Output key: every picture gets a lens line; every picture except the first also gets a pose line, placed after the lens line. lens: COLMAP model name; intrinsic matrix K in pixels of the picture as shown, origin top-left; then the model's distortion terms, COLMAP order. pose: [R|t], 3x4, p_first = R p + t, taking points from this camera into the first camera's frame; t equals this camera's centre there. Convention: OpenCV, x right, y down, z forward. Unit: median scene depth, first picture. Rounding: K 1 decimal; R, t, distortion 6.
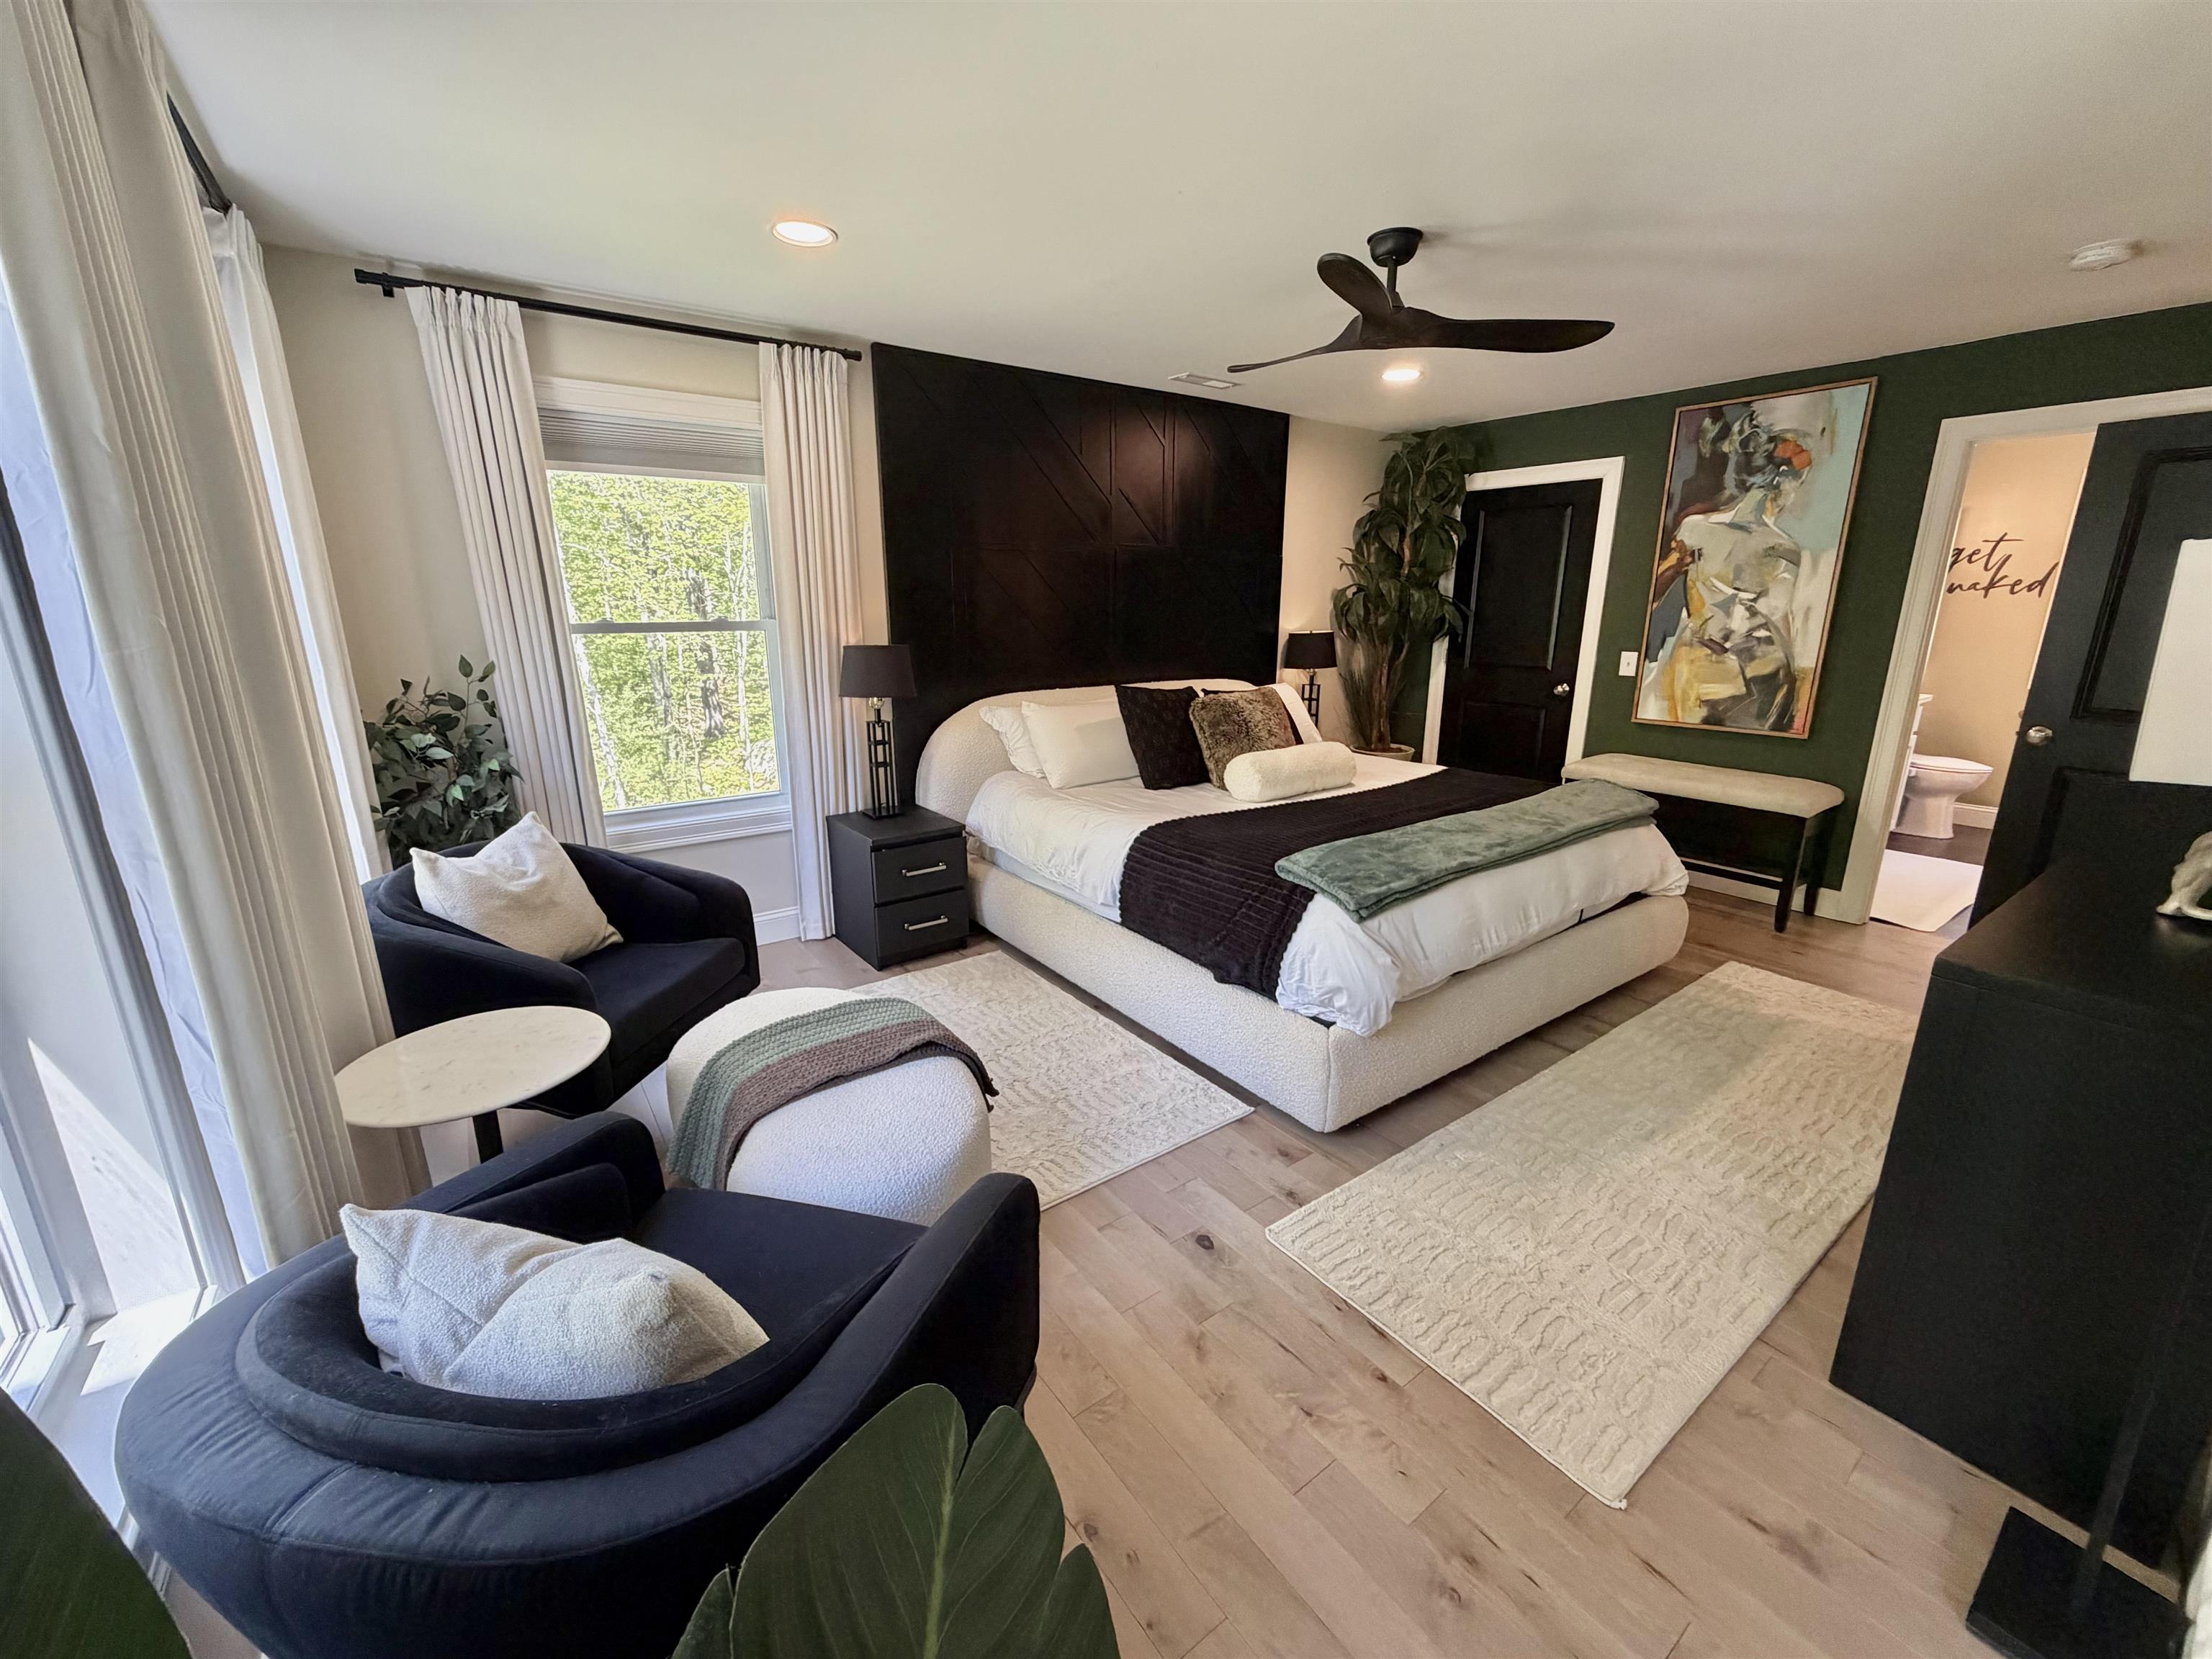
lens RADIAL K [[881.3, 0, 1100.3], [0, 881.3, 828.0], [0, 0, 1]] dist [-0.000772, 0.000241]
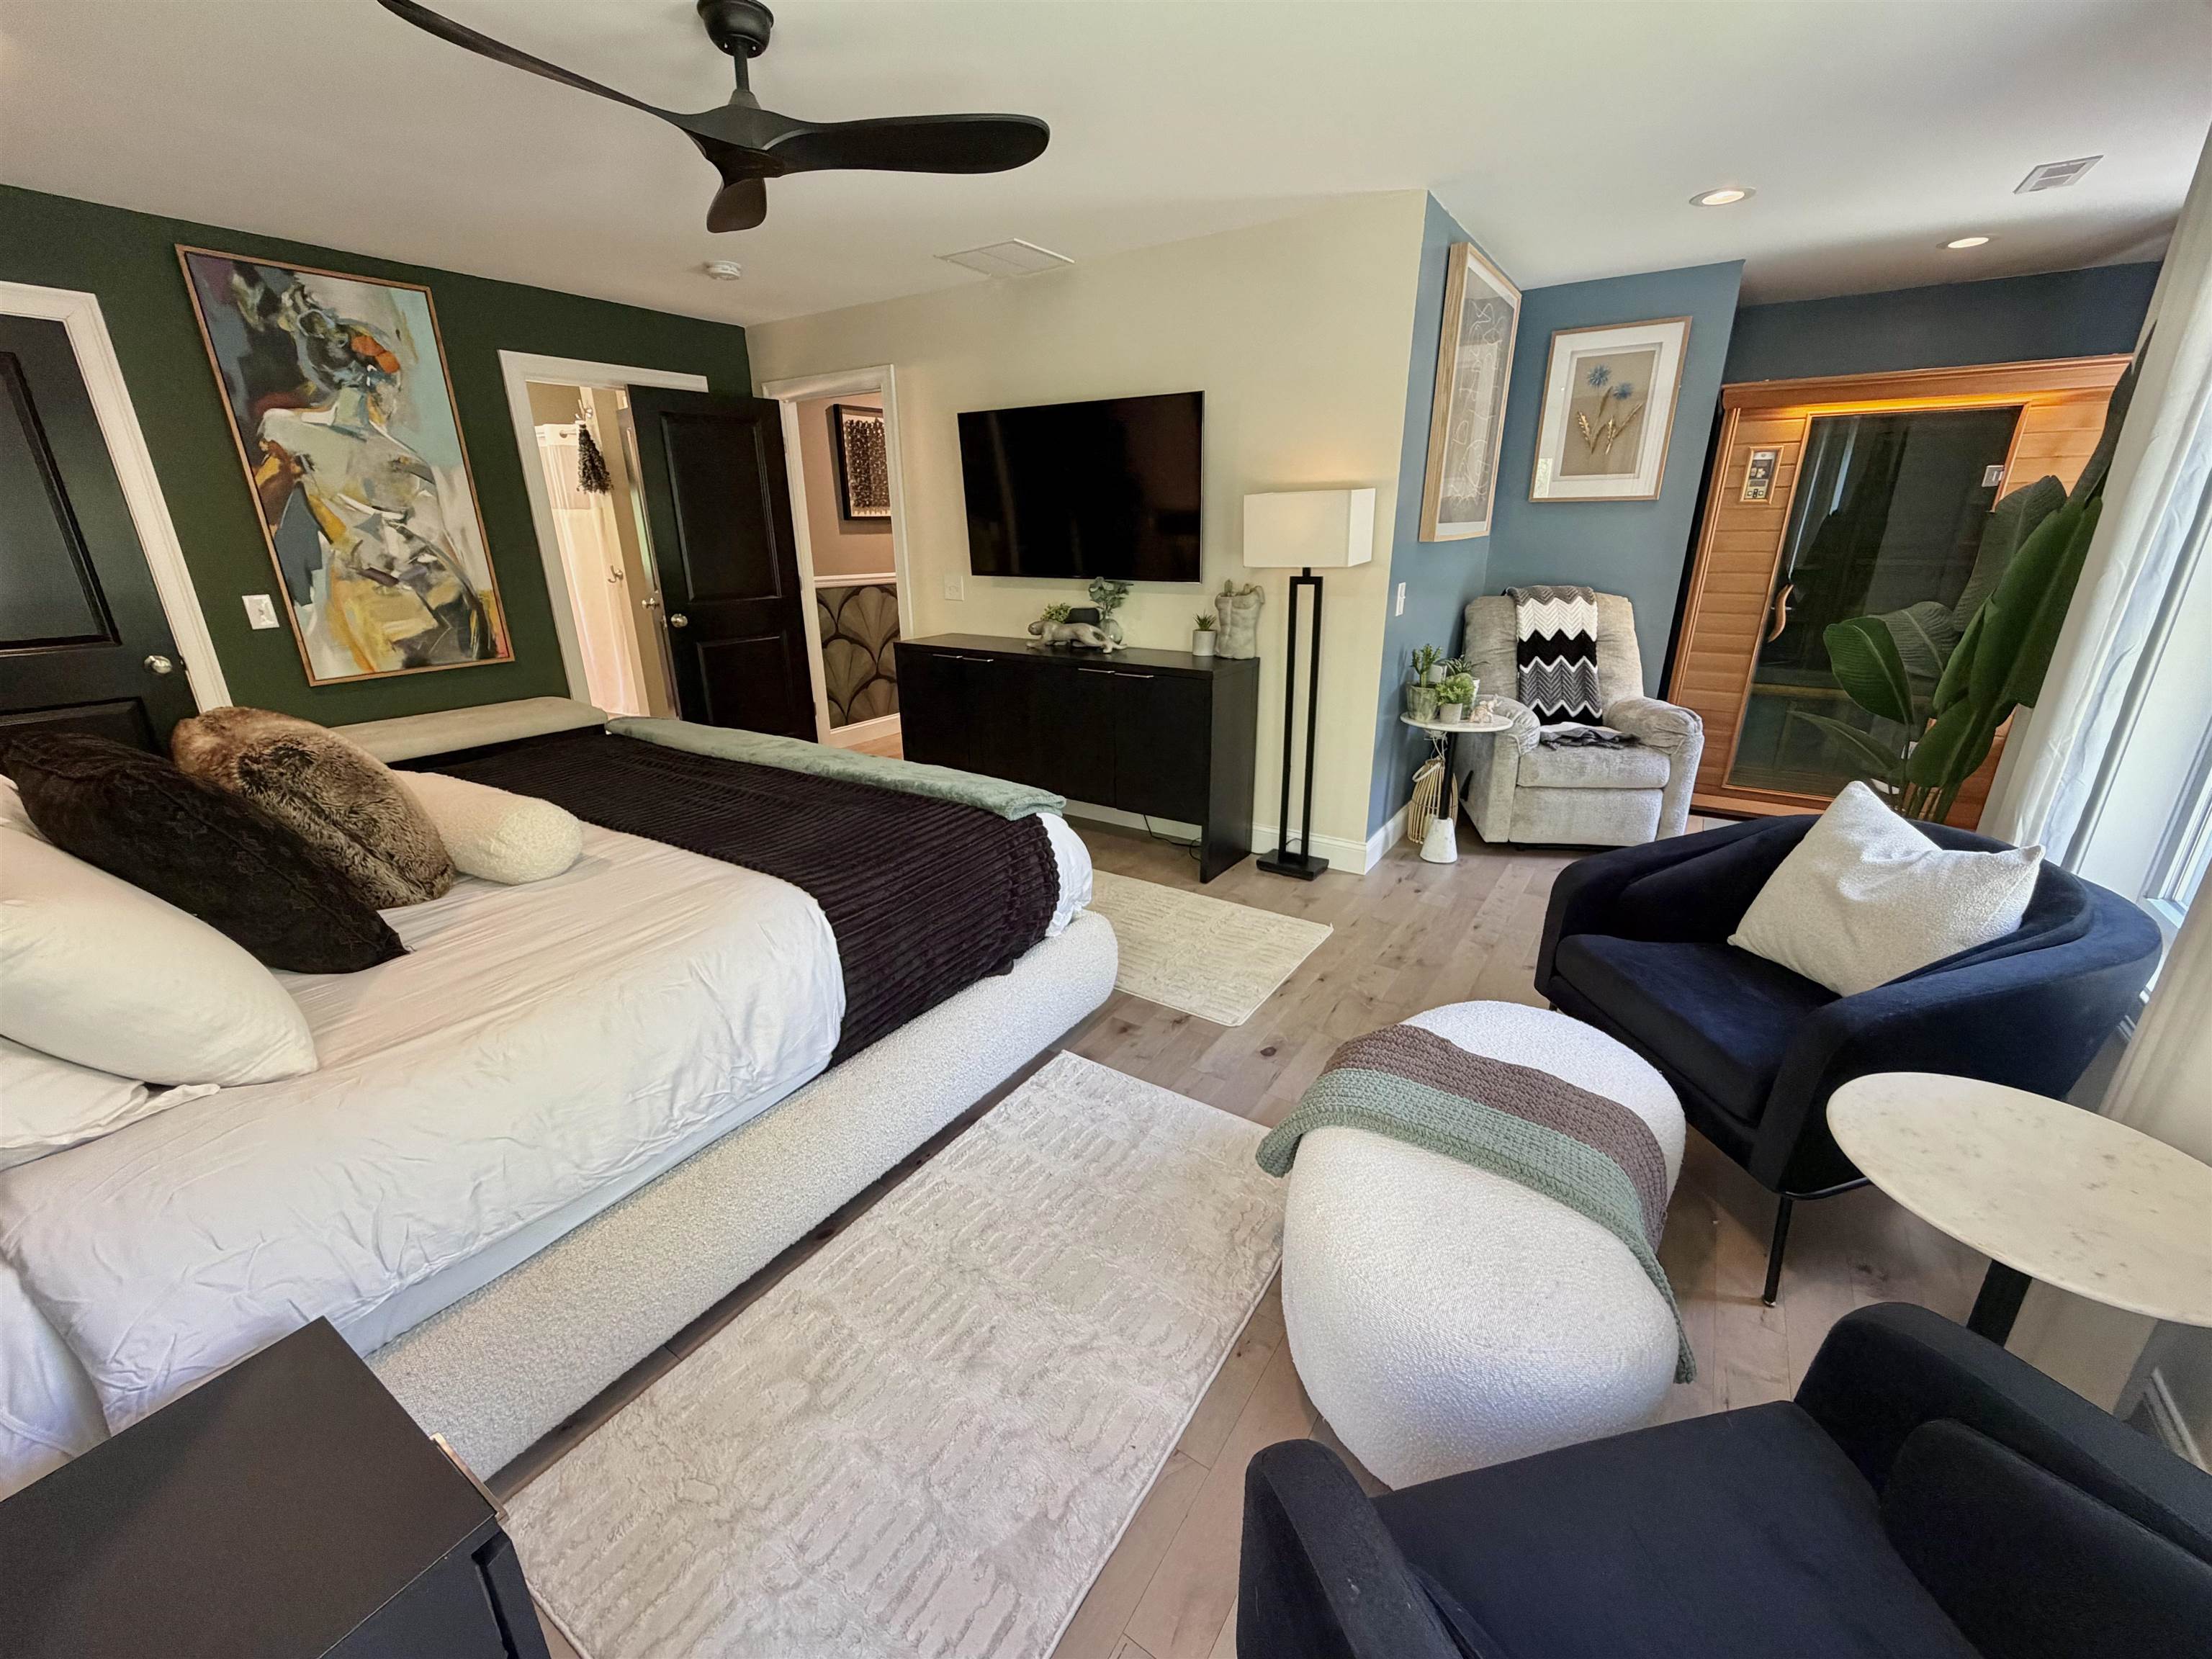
lens RADIAL K [[881.3, 0, 1100.3], [0, 881.3, 828.0], [0, 0, 1]] dist [-0.000772, 0.000241]
pose [[-0.344481, -0.308883, 0.886524, -0.383813], [0.242826, 0.882870, 0.401966, -0.171237], [-0.906845, 0.353741, -0.229127, 0.673321]]
